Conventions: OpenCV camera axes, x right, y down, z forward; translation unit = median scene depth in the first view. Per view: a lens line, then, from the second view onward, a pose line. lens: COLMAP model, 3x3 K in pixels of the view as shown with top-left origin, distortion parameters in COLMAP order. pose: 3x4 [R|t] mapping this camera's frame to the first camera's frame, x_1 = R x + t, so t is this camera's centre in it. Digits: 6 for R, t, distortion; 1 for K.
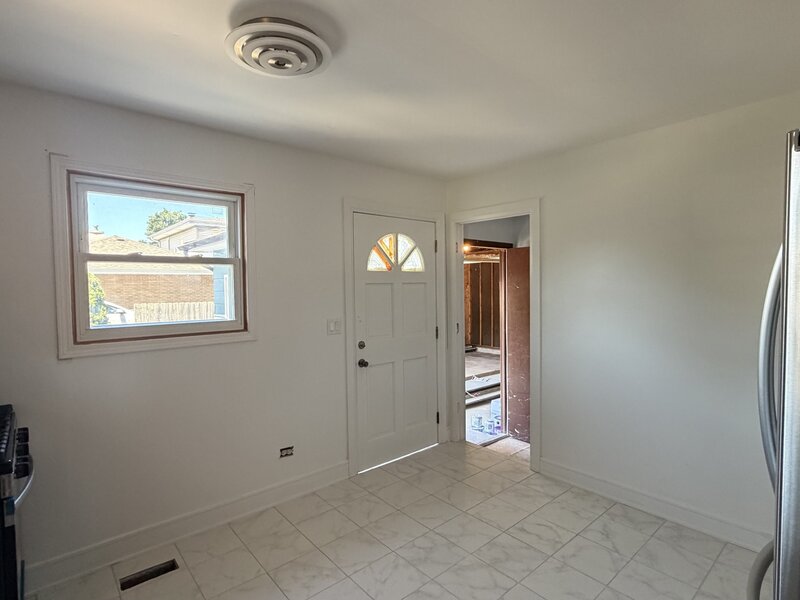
lens RADIAL K [[423.5, 0, 396.2], [0, 423.5, 301.0], [0, 0, 1]] dist [-0.000690, -0.000728]
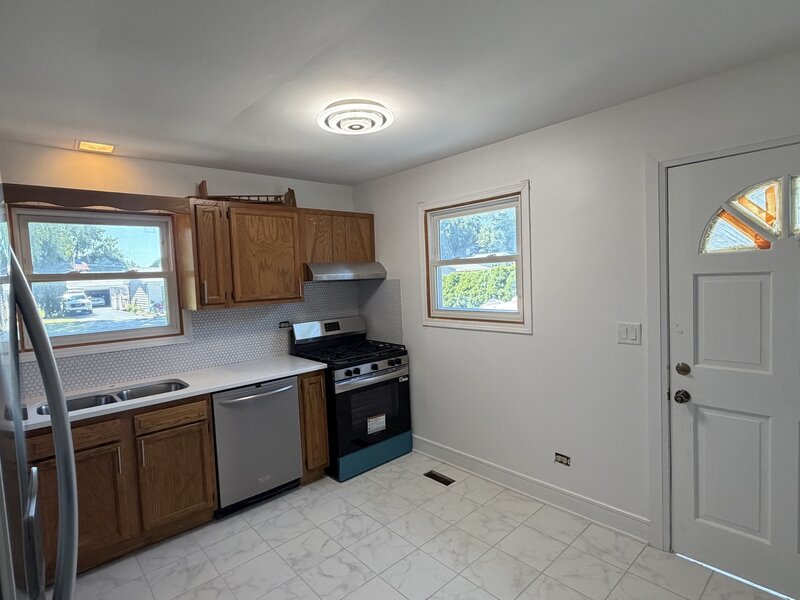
lens RADIAL K [[423.5, 0, 396.2], [0, 423.5, 301.0], [0, 0, 1]] dist [-0.000690, -0.000728]
pose [[0.021631, 0.069860, -0.997322, 0.641150], [0.005919, 0.997529, 0.070002, -0.056594], [0.999748, -0.007417, 0.021165, 0.627136]]
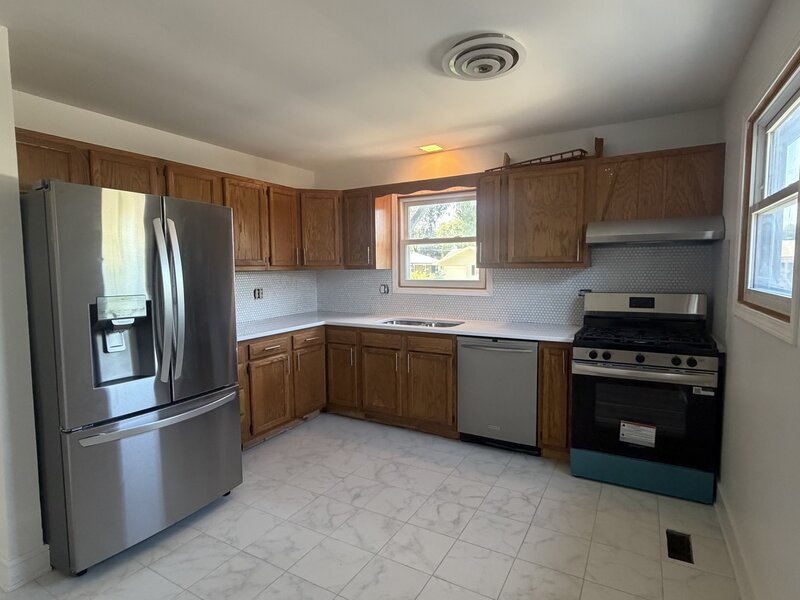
lens RADIAL K [[423.5, 0, 396.2], [0, 423.5, 301.0], [0, 0, 1]] dist [-0.000690, -0.000728]
pose [[-0.943954, 0.045950, -0.326863, 0.232021], [0.008220, 0.993228, 0.115888, -0.014733], [0.329975, 0.106706, -0.937940, 1.241021]]
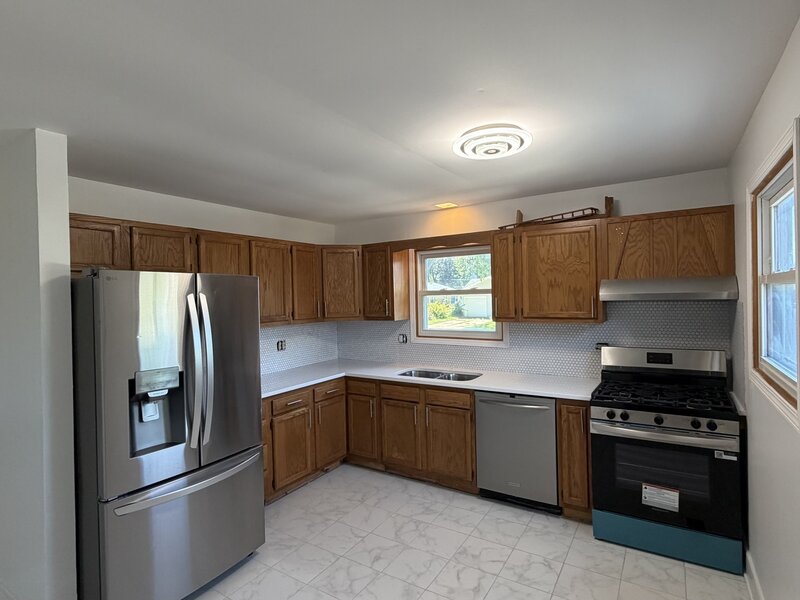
lens RADIAL K [[423.5, 0, 396.2], [0, 423.5, 301.0], [0, 0, 1]] dist [-0.000690, -0.000728]
pose [[-0.957840, 0.035947, -0.285043, 0.234583], [0.023449, 0.998613, 0.047139, -0.091459], [0.286342, 0.038467, -0.957355, 1.271259]]
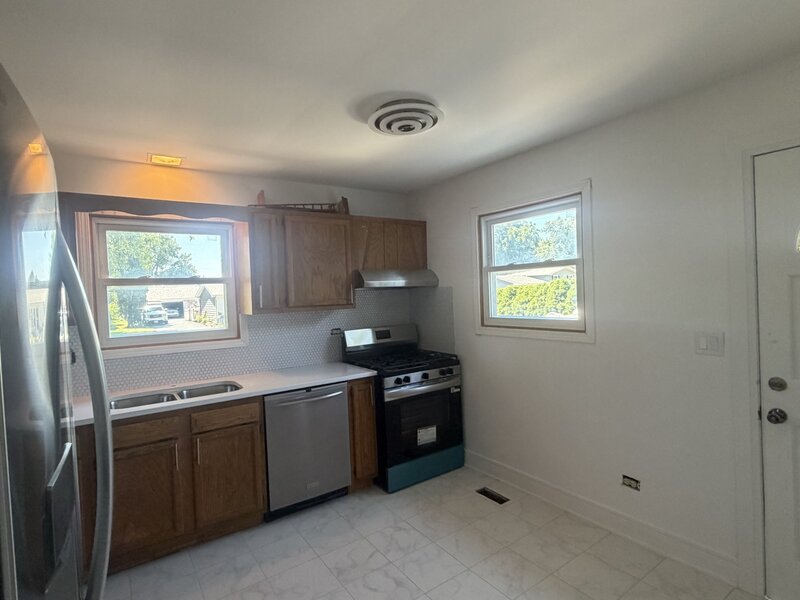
lens RADIAL K [[423.5, 0, 396.2], [0, 423.5, 301.0], [0, 0, 1]] dist [-0.000690, -0.000728]
pose [[-0.107584, 0.035534, -0.993561, 0.619305], [0.004206, 0.999368, 0.035287, -0.034960], [0.994187, -0.000383, -0.107666, 0.636179]]
